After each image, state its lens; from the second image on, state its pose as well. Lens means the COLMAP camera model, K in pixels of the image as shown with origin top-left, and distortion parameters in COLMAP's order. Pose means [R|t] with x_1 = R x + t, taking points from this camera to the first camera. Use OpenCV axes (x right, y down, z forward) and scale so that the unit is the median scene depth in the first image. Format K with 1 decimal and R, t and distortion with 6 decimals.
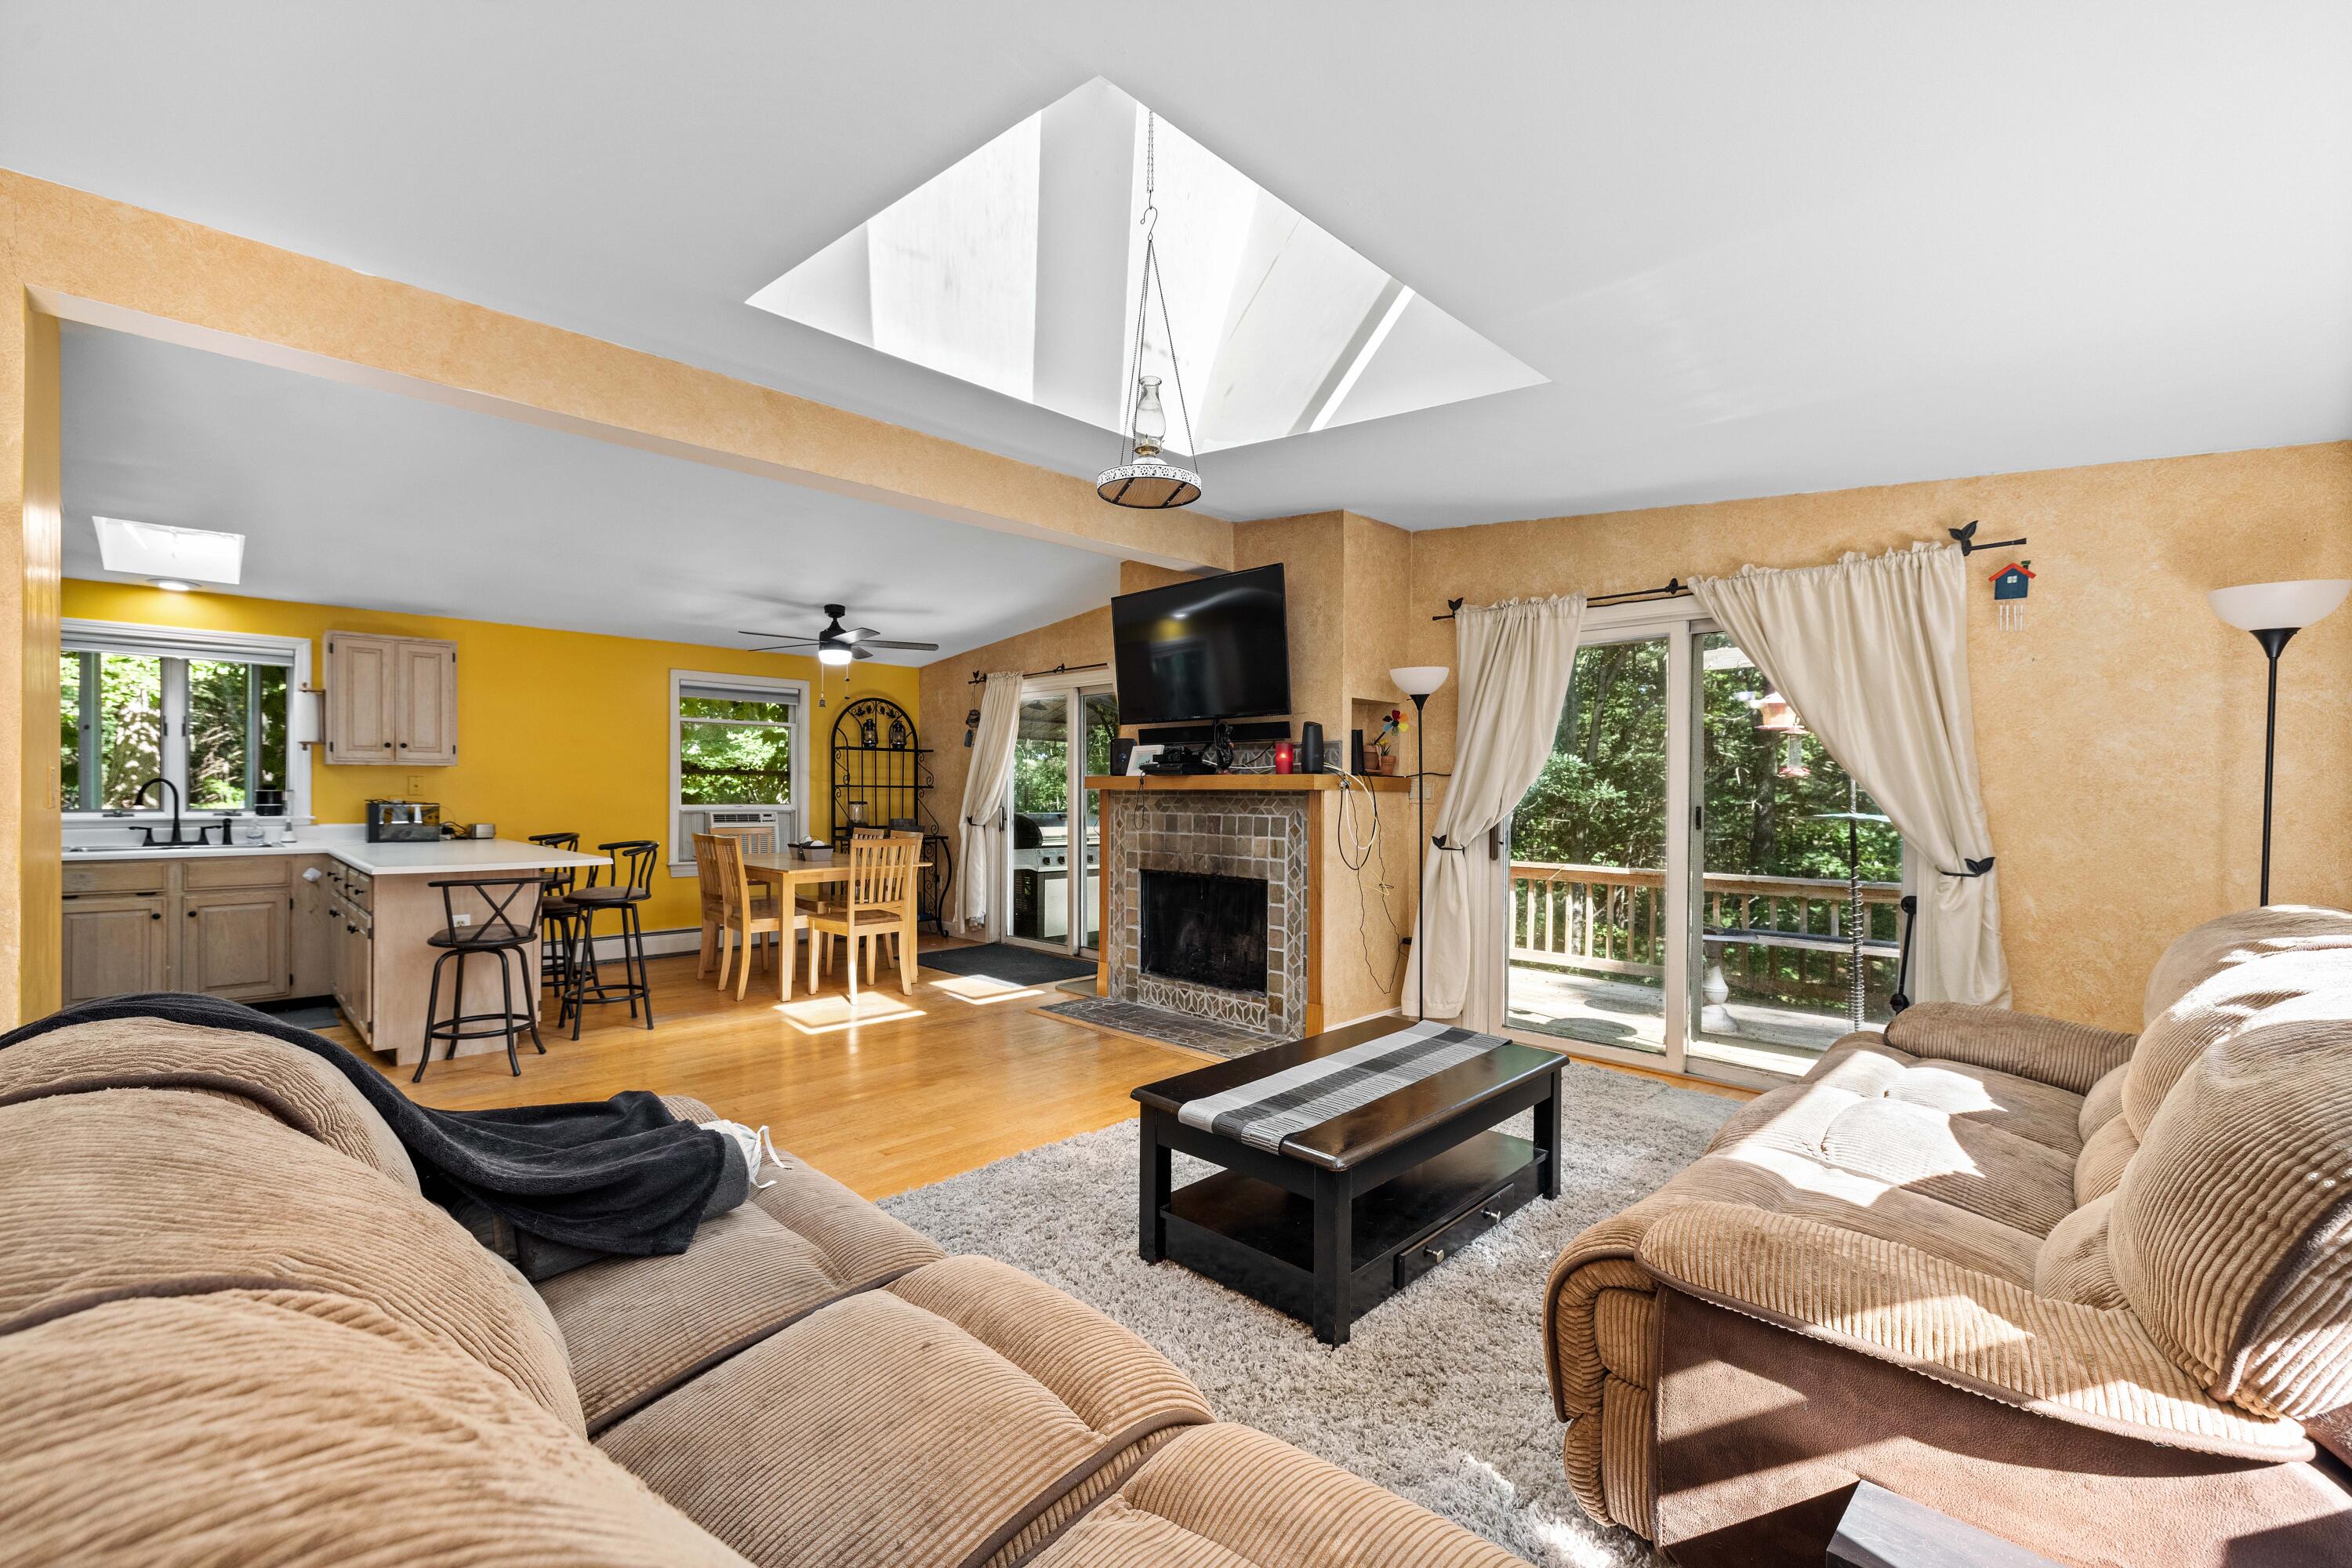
lens RADIAL K [[984.4, 0, 1168.4], [0, 984.4, 797.6], [0, 0, 1]] dist [-0.000370, -0.000263]
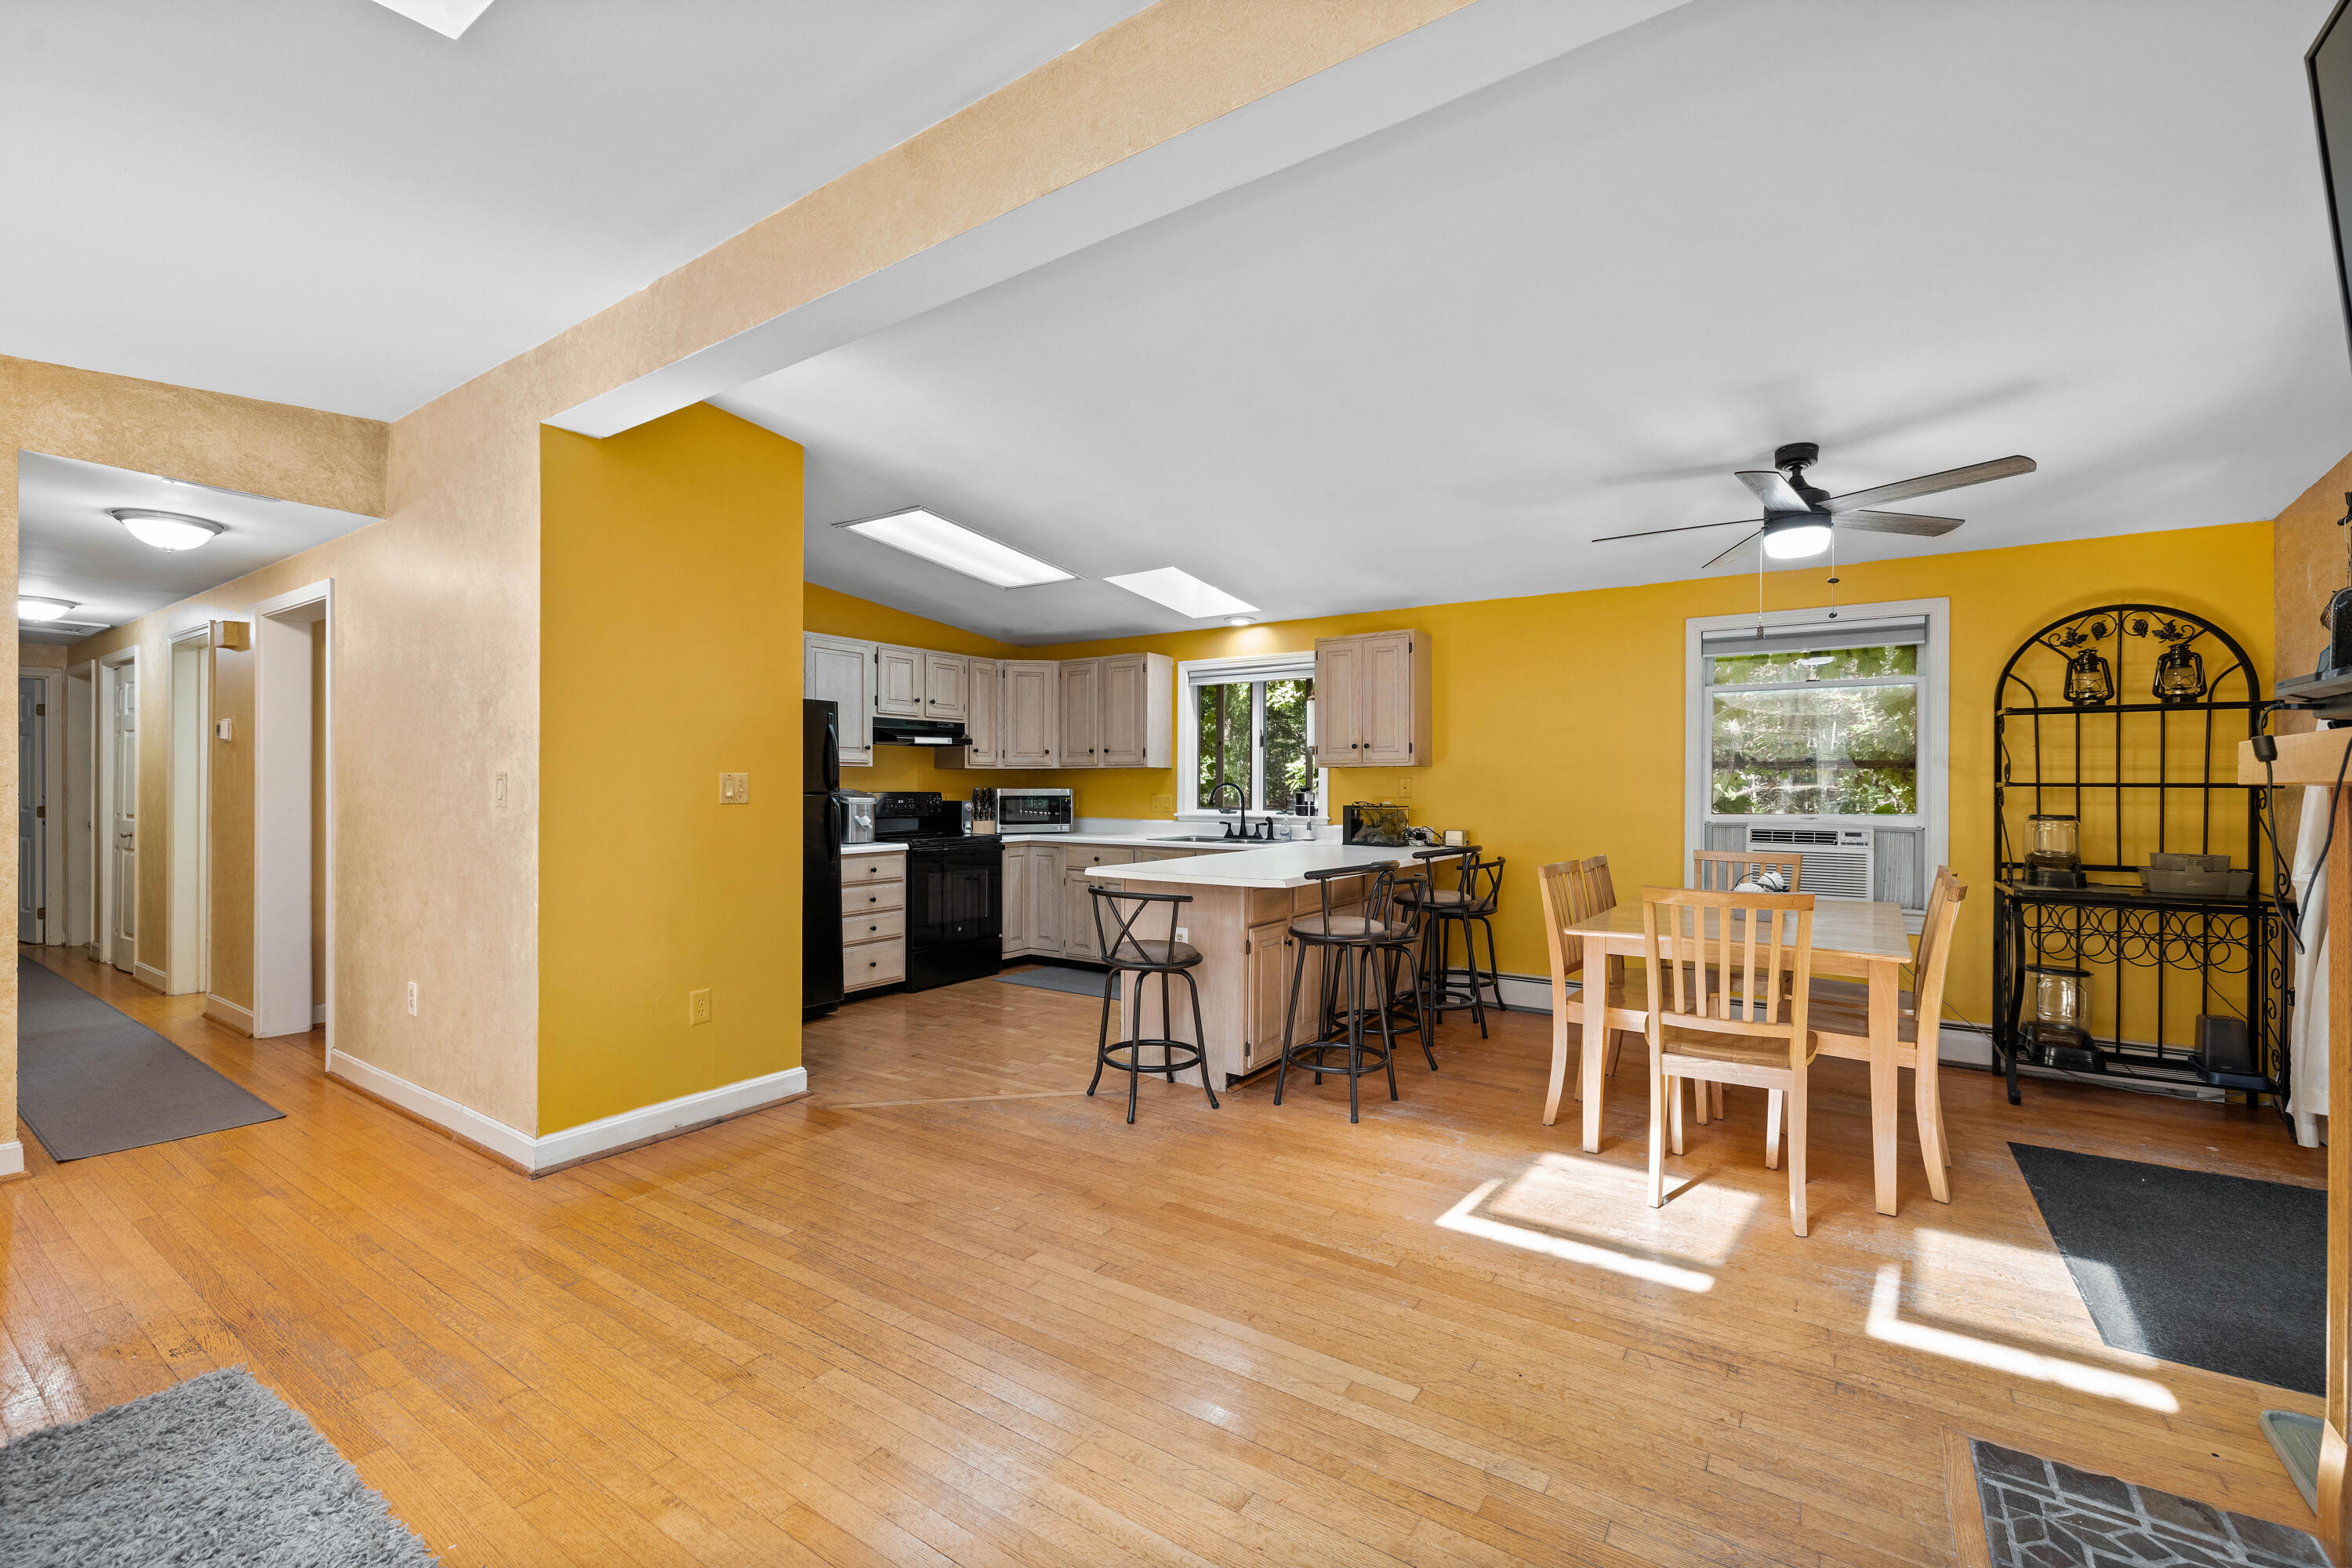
lens RADIAL K [[984.4, 0, 1167.5], [0, 984.4, 790.1], [0, 0, 1]] dist [-0.000370, -0.000263]
pose [[0.183635, -0.003204, -0.982989, 0.142939], [-0.008471, 0.999952, -0.004841, -0.003331], [0.982958, 0.009216, 0.183599, 0.655730]]
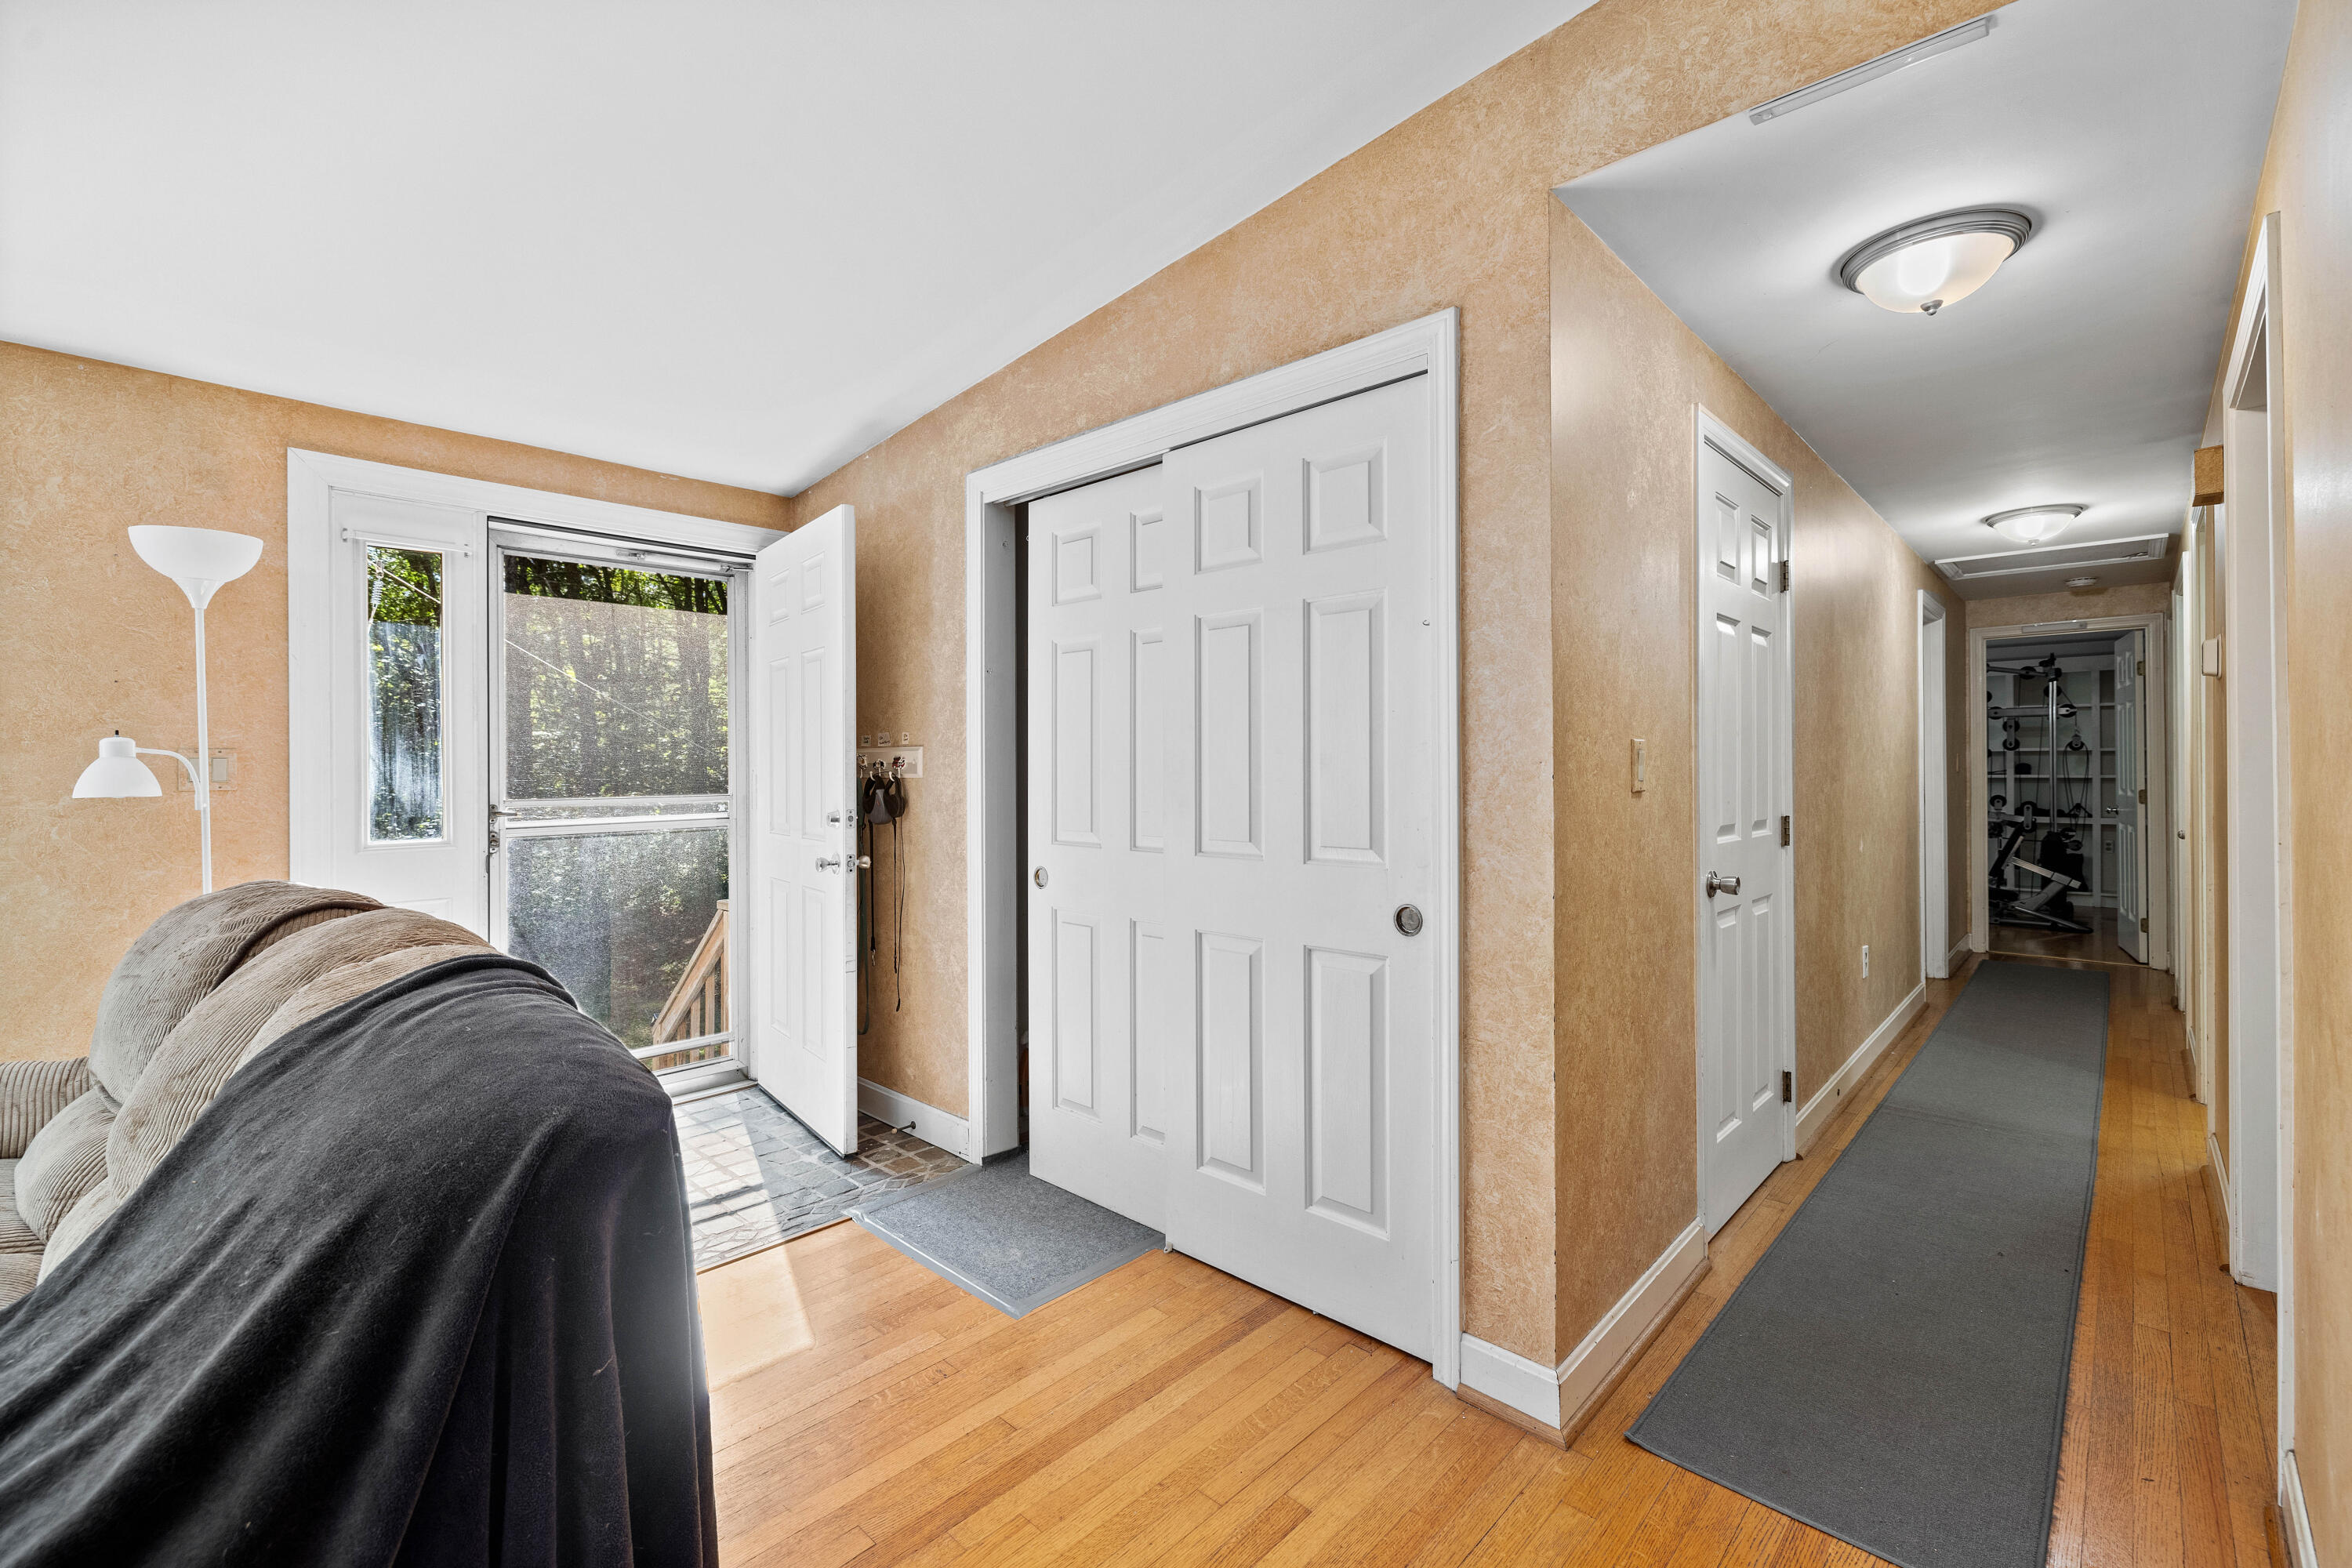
lens RADIAL K [[1006.2, 0, 1175.3], [0, 1006.2, 762.4], [0, 0, 1]] dist [0.000837, 0.000030]
pose [[-0.999676, -0.000736, -0.025435, -0.386417], [-0.000710, 0.999999, -0.001034, -0.002311], [0.025435, -0.001015, -0.999676, 0.450179]]
